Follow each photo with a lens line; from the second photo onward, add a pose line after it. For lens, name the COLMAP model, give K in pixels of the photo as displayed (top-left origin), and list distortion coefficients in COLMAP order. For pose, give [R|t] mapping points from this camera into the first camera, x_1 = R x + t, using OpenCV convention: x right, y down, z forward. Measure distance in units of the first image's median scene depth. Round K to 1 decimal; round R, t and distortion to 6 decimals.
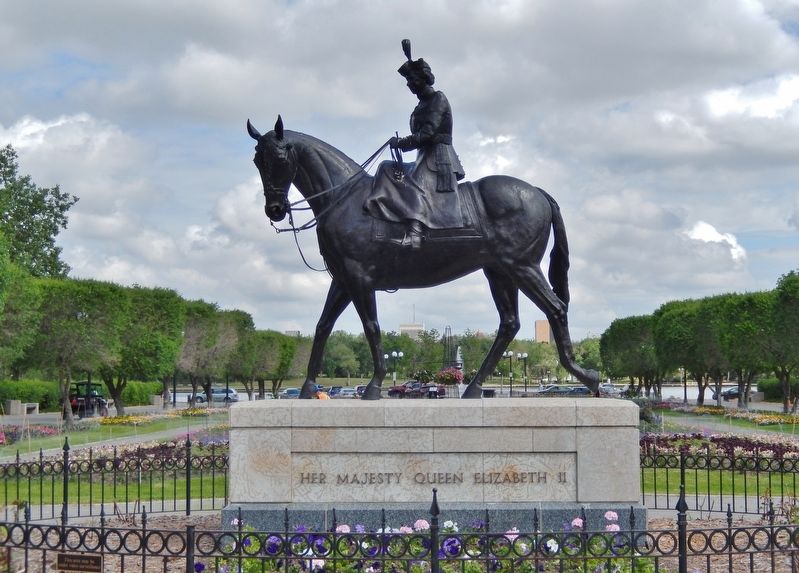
lens RADIAL K [[1322.1, 0, 396.0], [0, 1322.1, 257.6], [0, 0, 1]] dist [-0.082775, 0.000000]
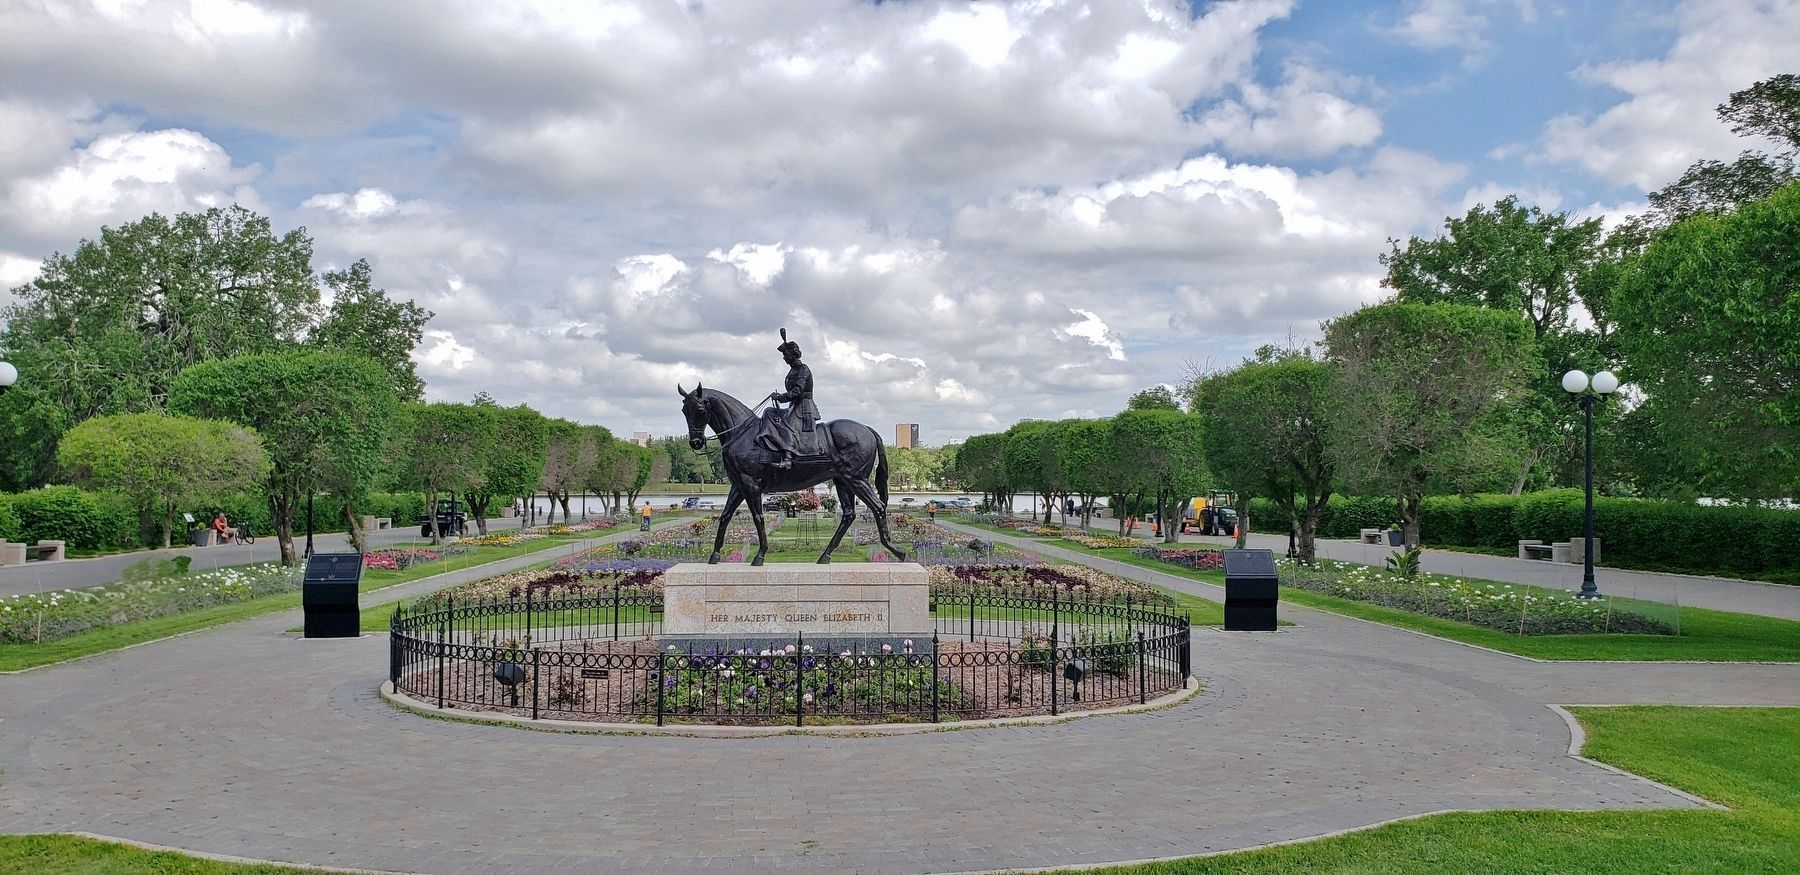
lens RADIAL K [[1280.6, 0, 887.2], [0, 1280.6, 432.9], [0, 0, 1]] dist [0.024939, -0.002629]
pose [[0.994619, 0.012786, 0.102807, -0.023946], [-0.017077, 0.999015, 0.040962, -0.111426], [-0.102182, -0.042497, 0.993858, -0.490818]]
